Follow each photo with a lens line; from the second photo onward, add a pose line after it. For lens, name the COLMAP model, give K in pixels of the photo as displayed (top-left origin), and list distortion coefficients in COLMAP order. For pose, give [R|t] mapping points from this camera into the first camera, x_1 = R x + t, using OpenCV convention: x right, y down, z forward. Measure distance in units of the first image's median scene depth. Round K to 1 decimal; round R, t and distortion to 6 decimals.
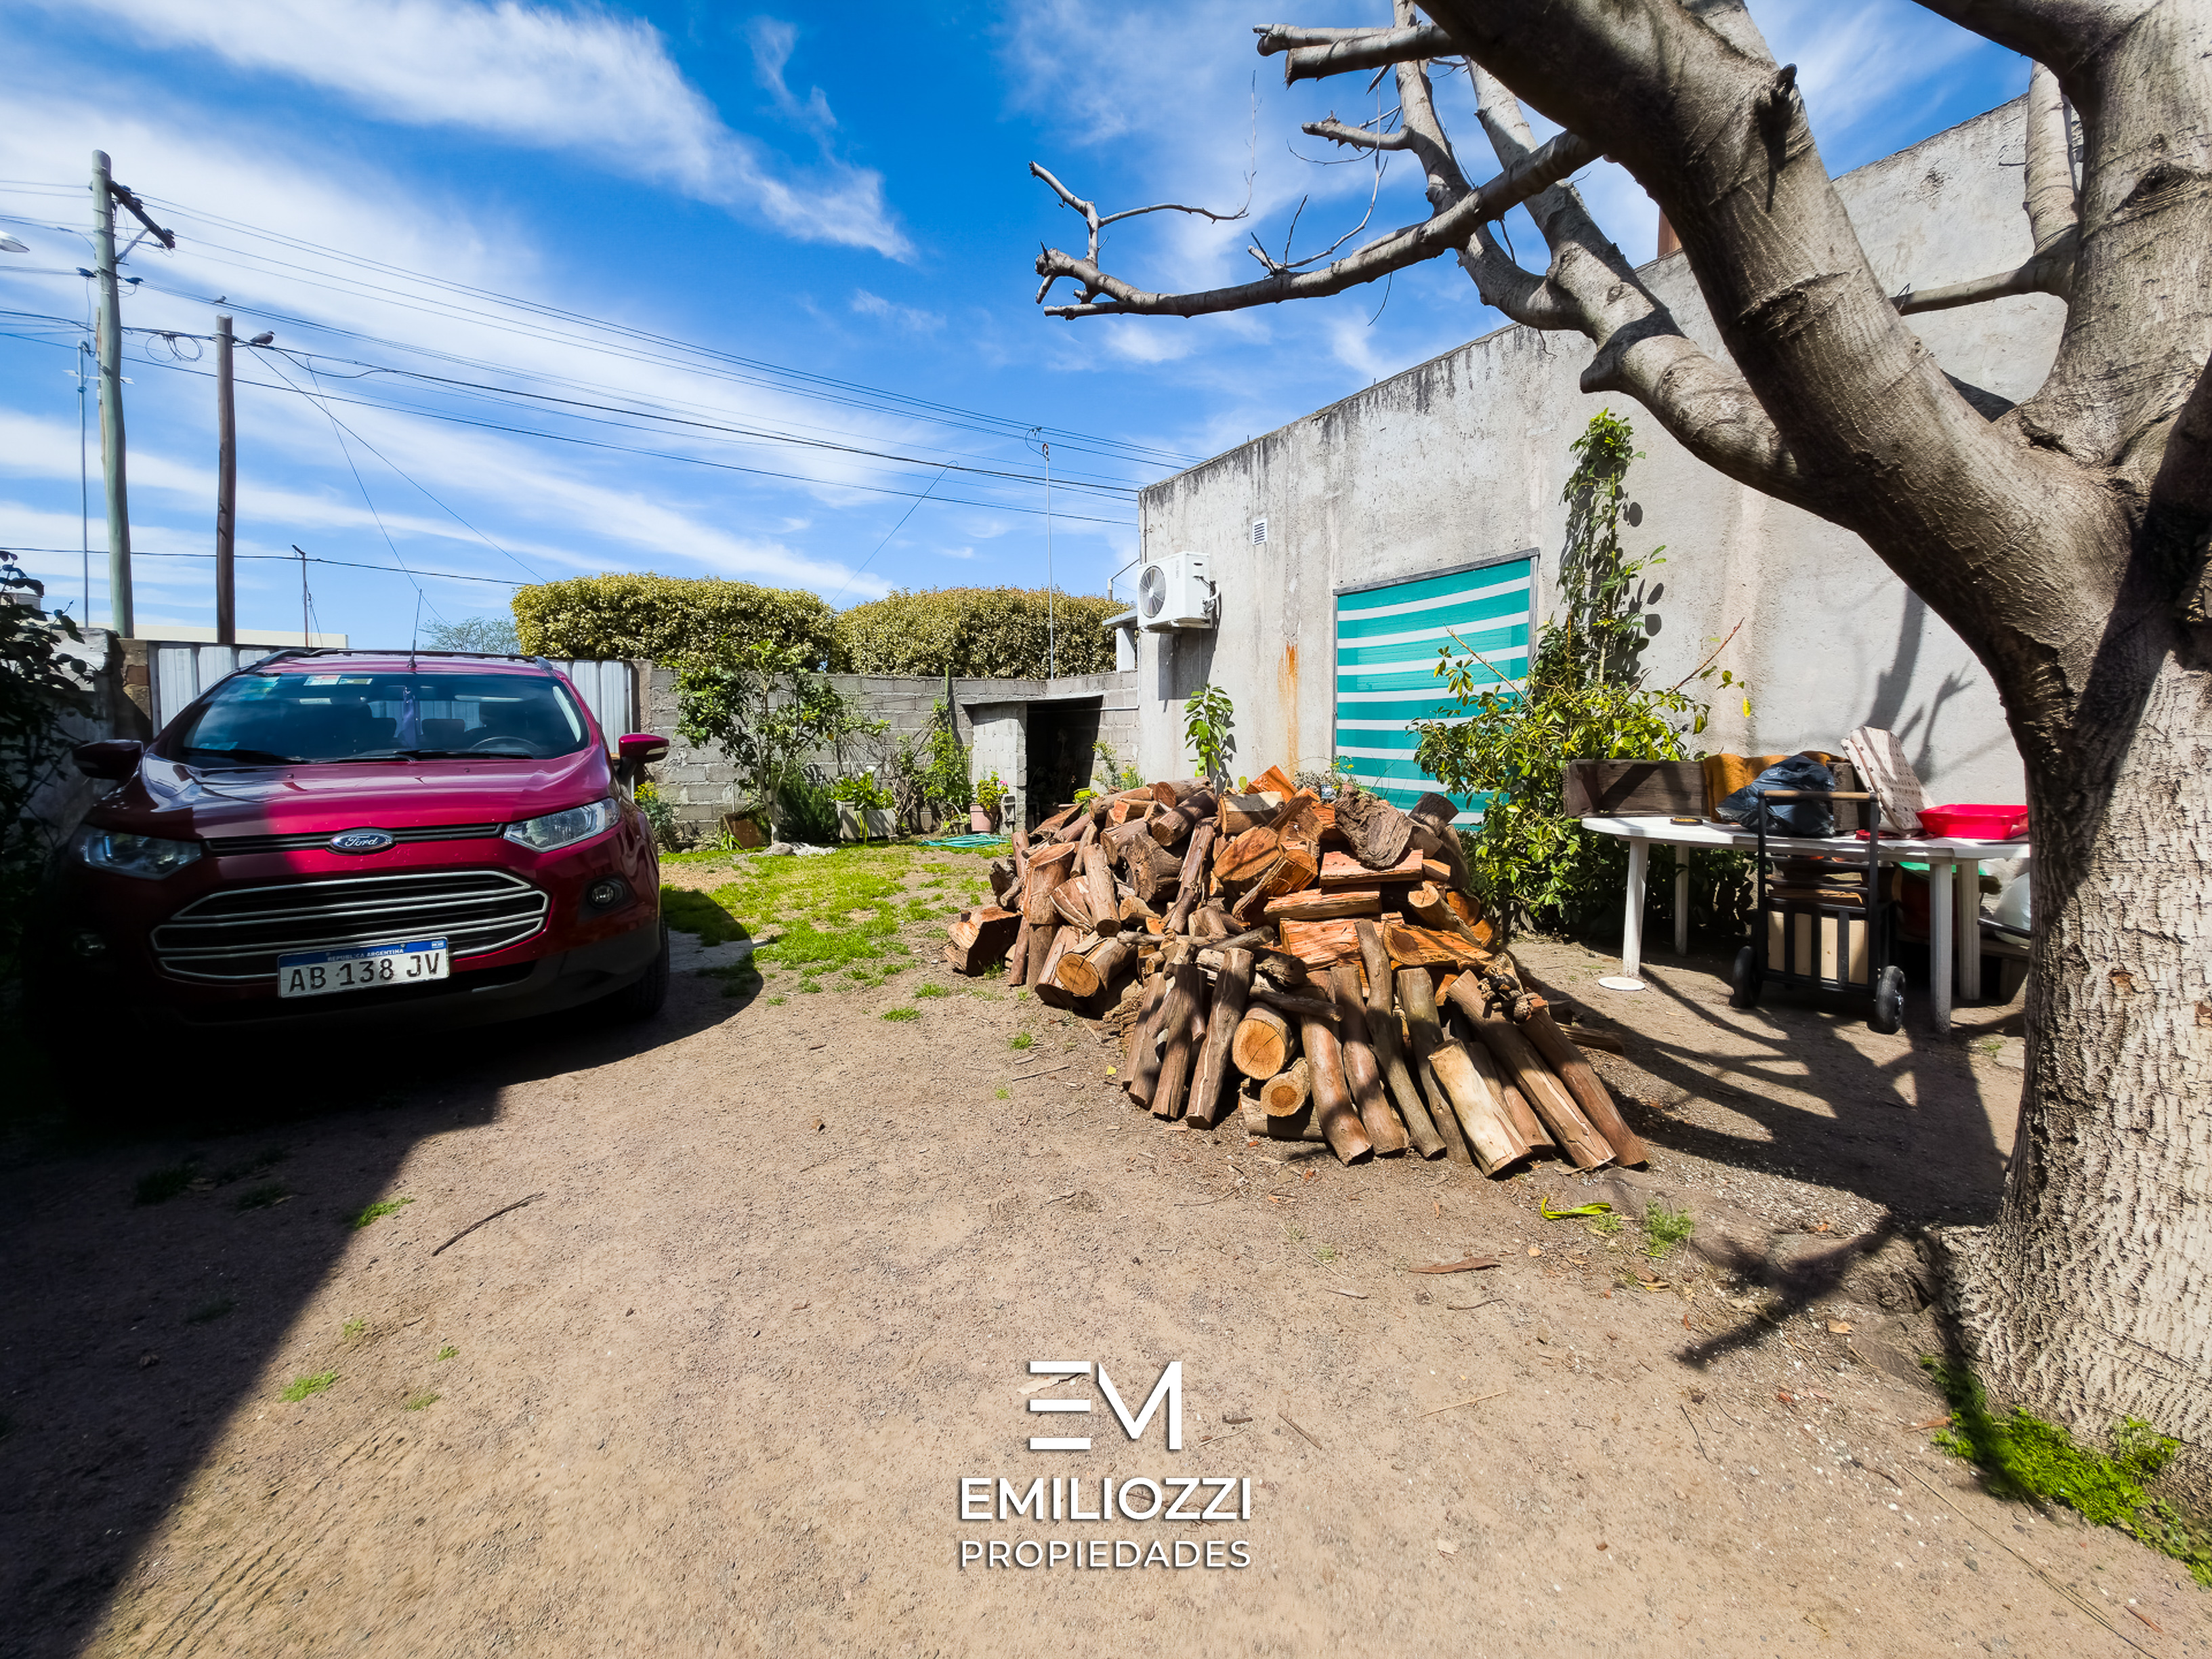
lens RADIAL K [[902.0, 0, 1108.8], [0, 902.0, 782.8], [0, 0, 1]] dist [0.000243, 0.000061]
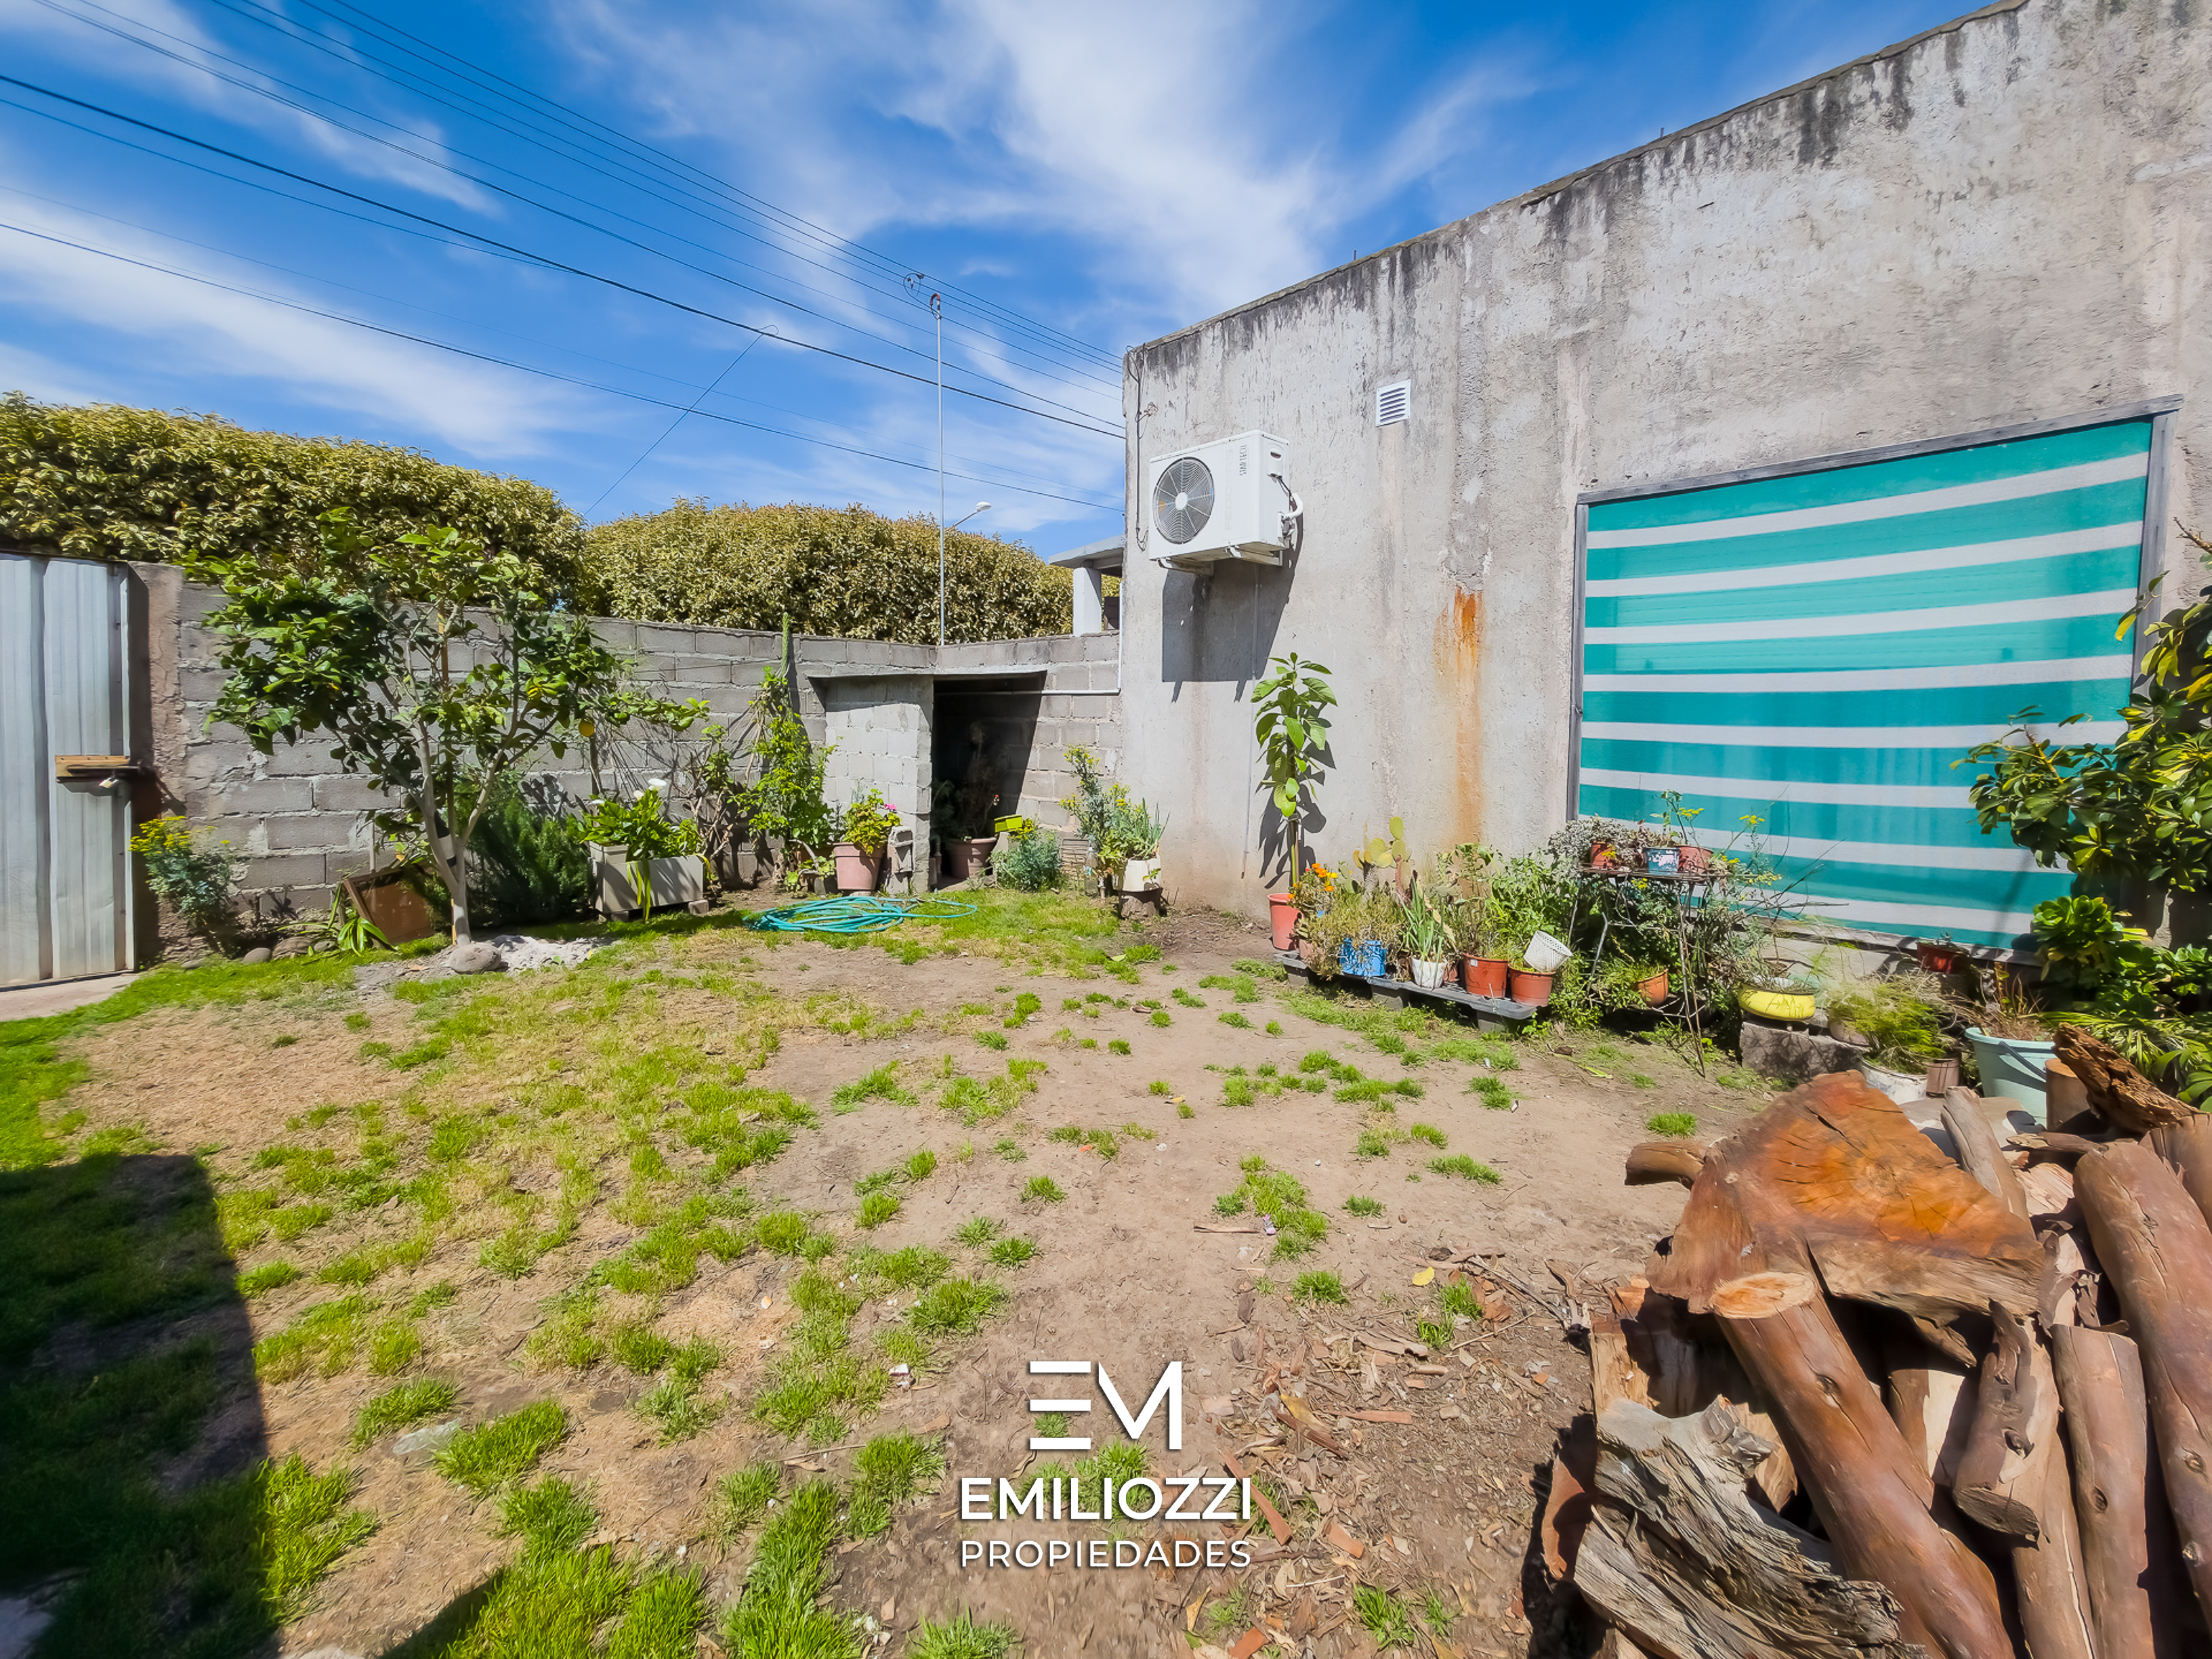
lens RADIAL K [[925.1, 0, 1108.7], [0, 925.1, 763.7], [0, 0, 1]] dist [-0.004500, 0.004614]
pose [[0.970089, 0.010445, 0.242524, -0.136875], [-0.008510, 0.999923, -0.009022, -0.027634], [-0.242599, 0.006689, 0.970103, 0.387684]]
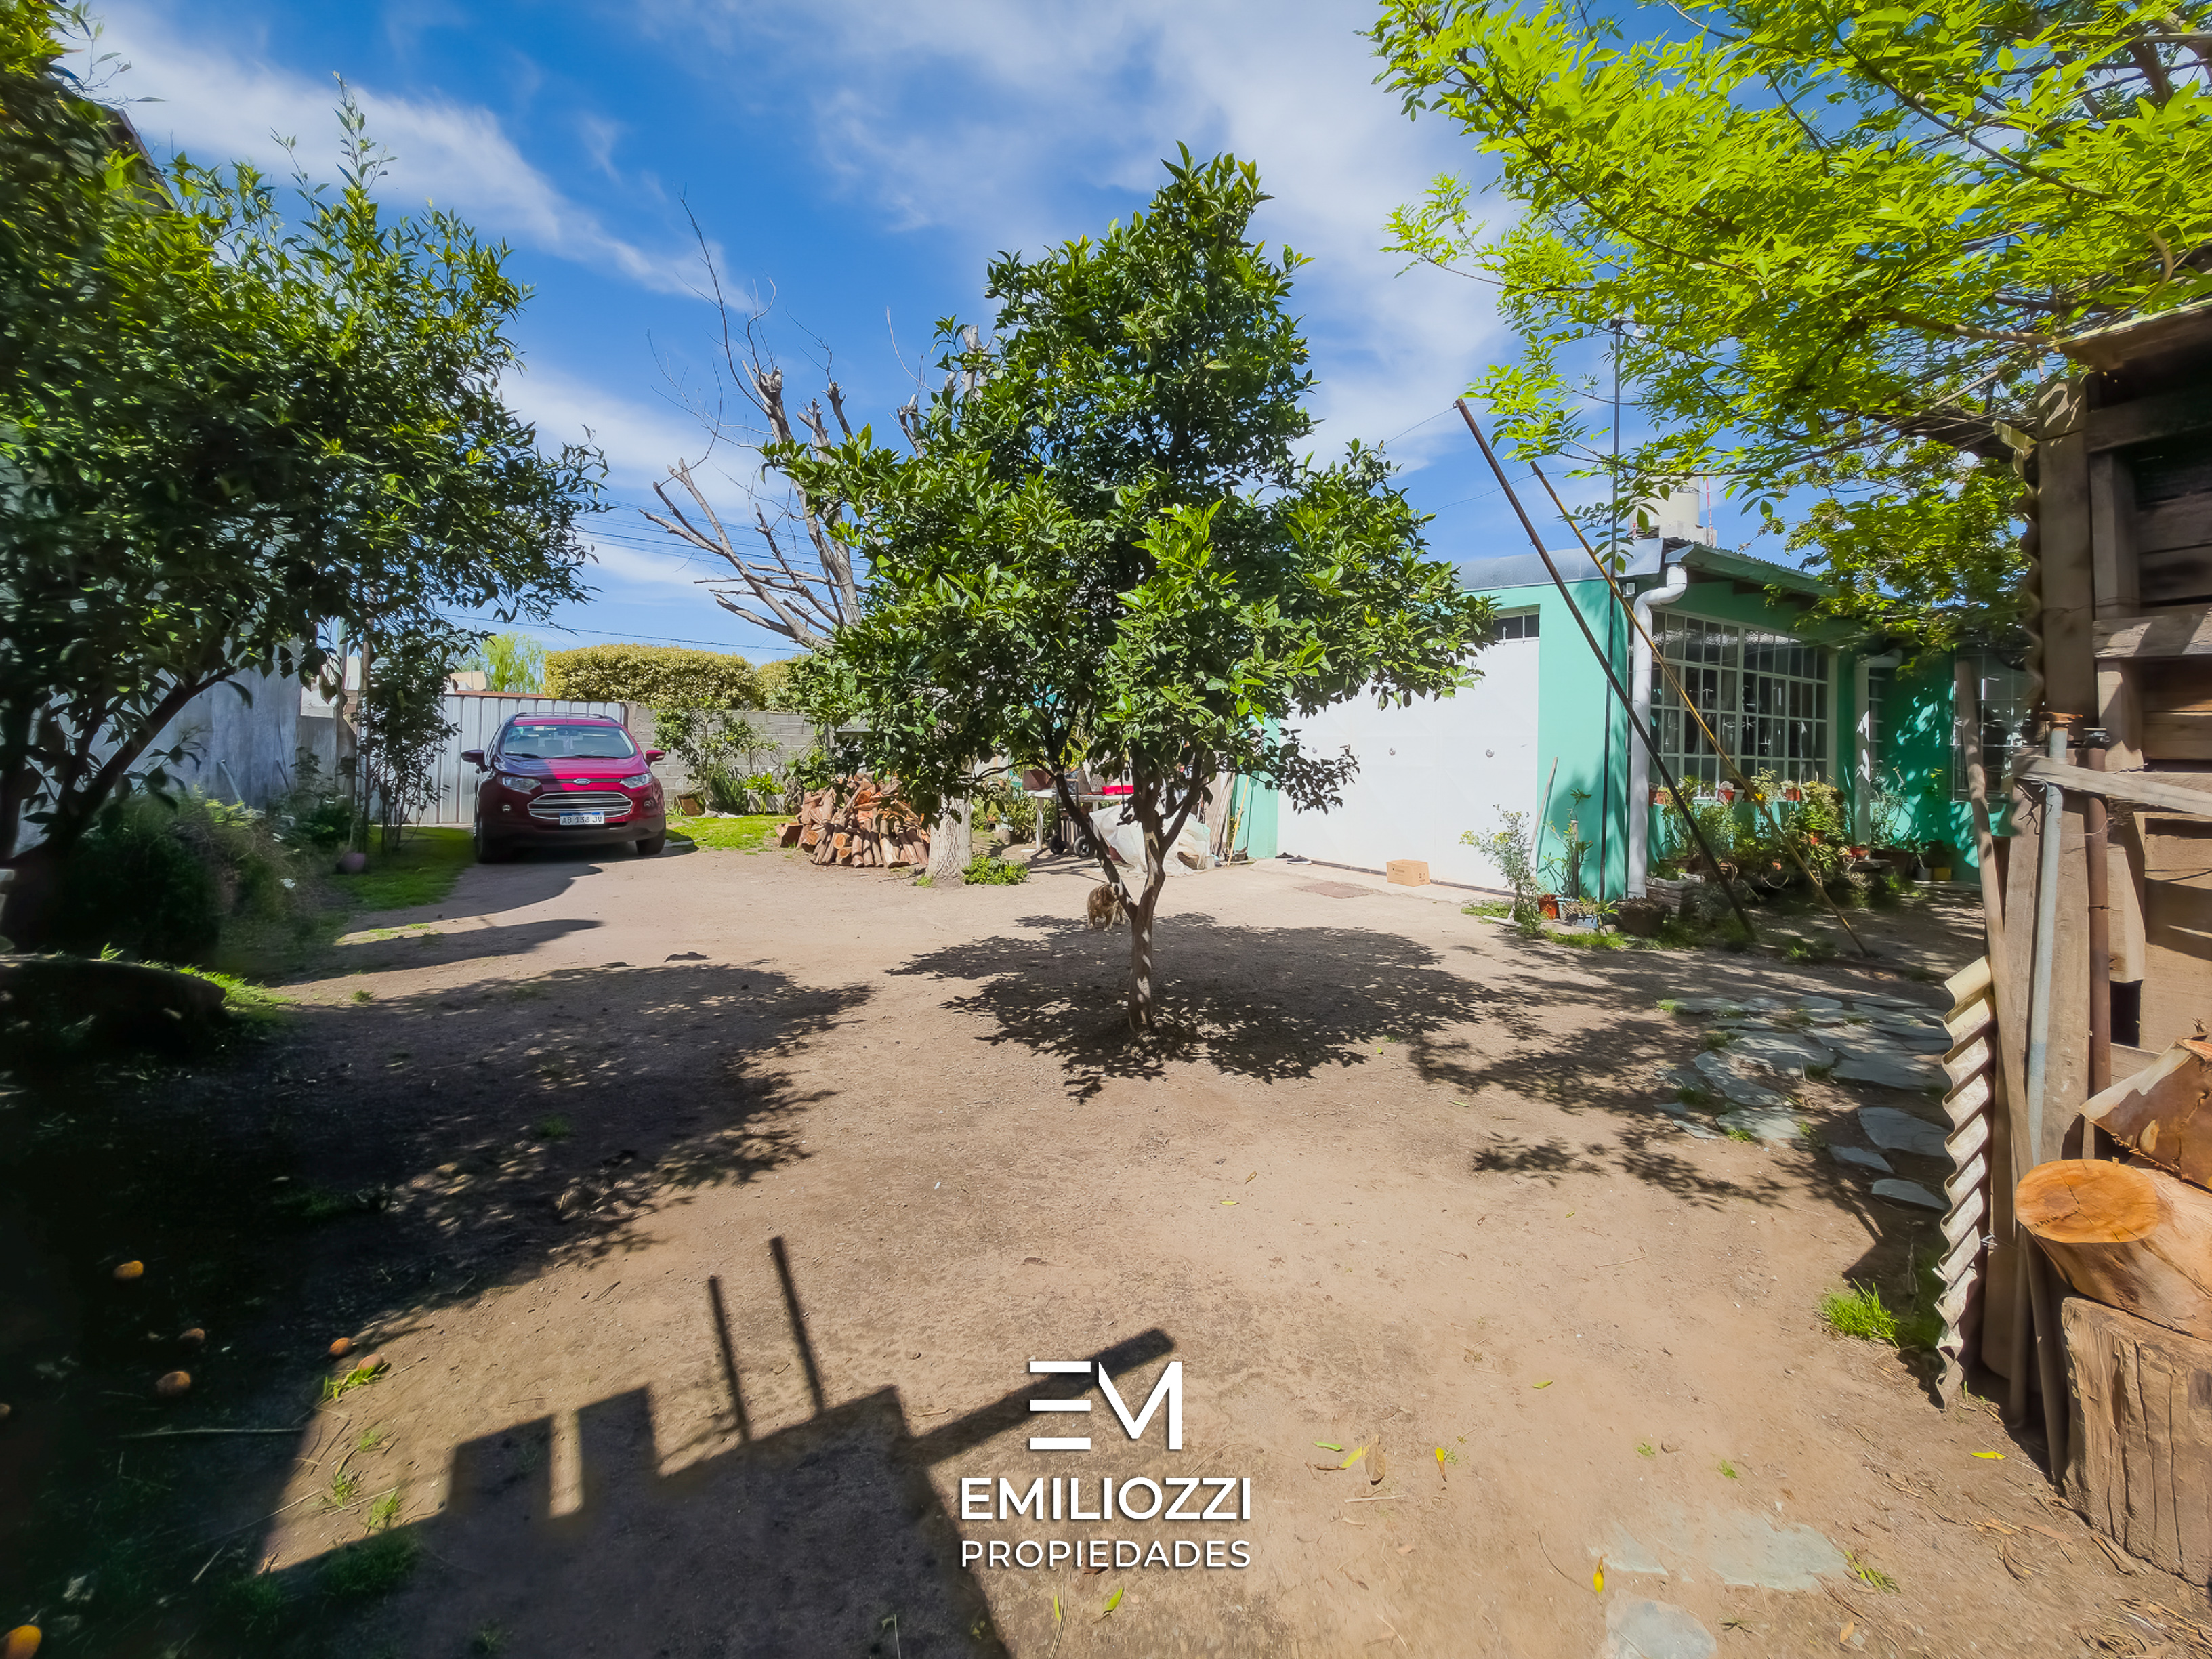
lens RADIAL K [[882.4, 0, 1105.6], [0, 882.4, 741.6], [0, 0, 1]] dist [0.001119, 0.000067]
pose [[0.997784, 0.020637, 0.063249, 0.257065], [-0.016680, 0.997908, -0.062463, 0.024530], [-0.064406, 0.061270, 0.996041, -0.678697]]
